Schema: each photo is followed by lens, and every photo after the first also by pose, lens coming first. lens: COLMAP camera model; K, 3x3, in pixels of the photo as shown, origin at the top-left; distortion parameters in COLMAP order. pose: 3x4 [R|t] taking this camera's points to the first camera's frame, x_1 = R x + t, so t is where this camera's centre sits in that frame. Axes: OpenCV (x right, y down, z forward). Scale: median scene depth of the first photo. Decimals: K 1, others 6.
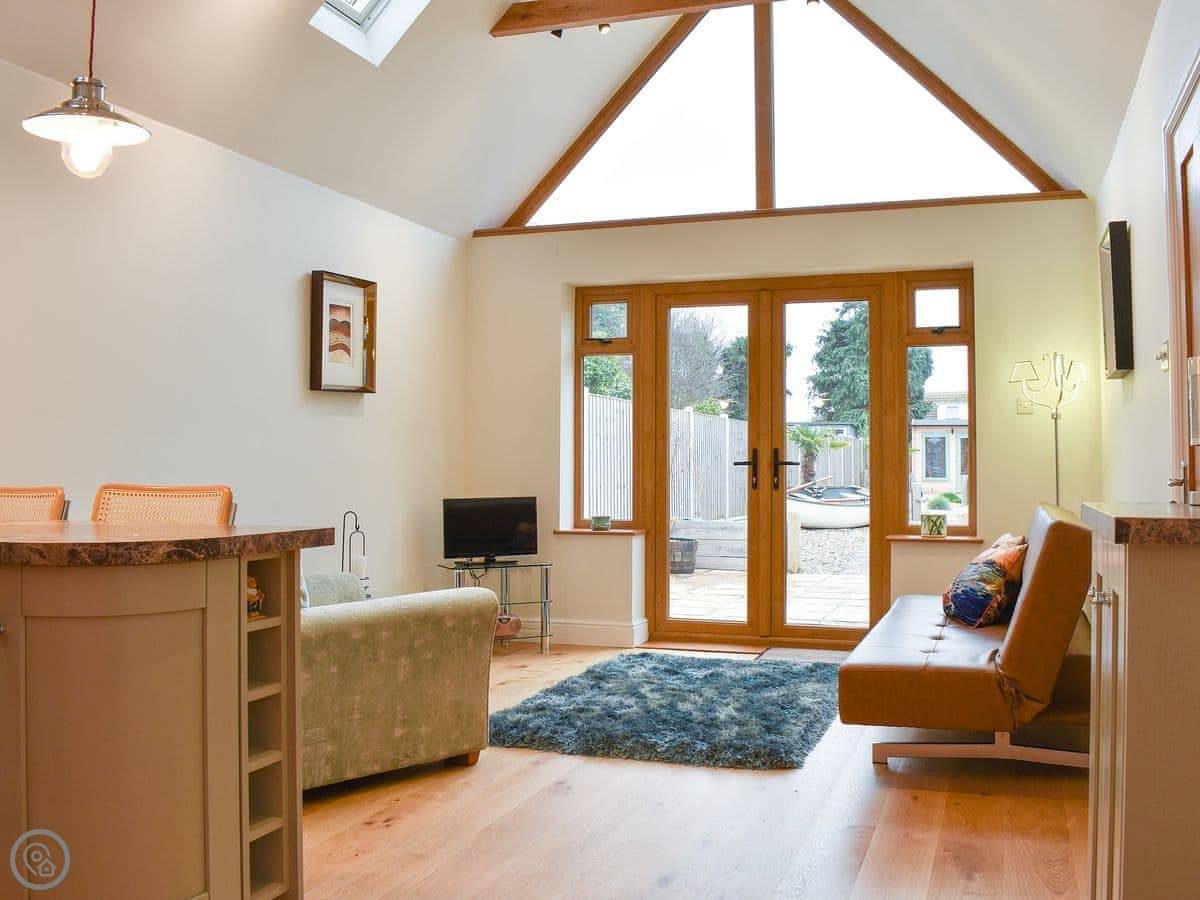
lens RADIAL K [[1216.5, 0, 600.0], [0, 1216.5, 450.0], [0, 0, 1]] dist [-0.101626, 0.001374]
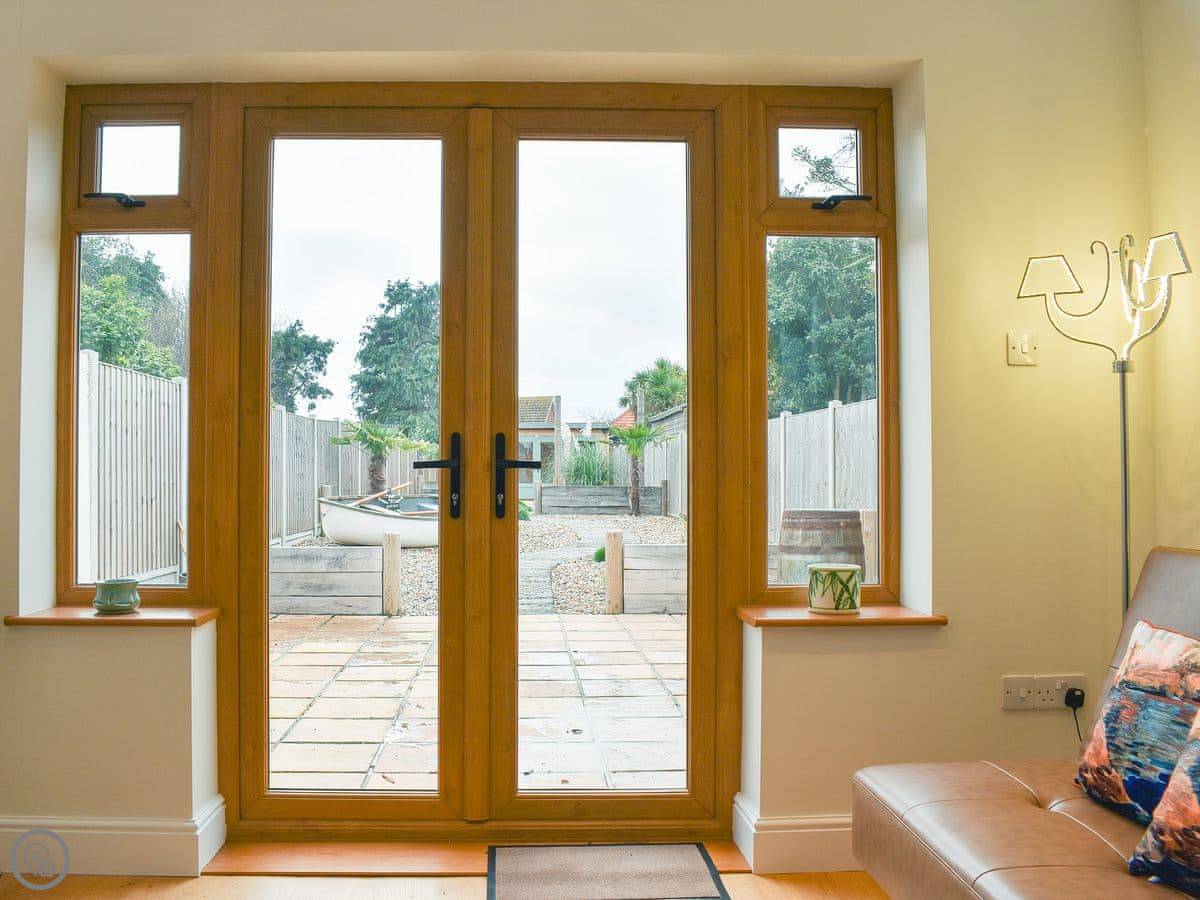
lens RADIAL K [[1216.5, 0, 600.0], [0, 1216.5, 450.0], [0, 0, 1]] dist [-0.101626, 0.001374]
pose [[0.926864, 0.005107, 0.375363, 0.000231], [-0.003405, 0.999981, -0.005198, 0.007427], [-0.375383, 0.003540, 0.926863, 0.513747]]
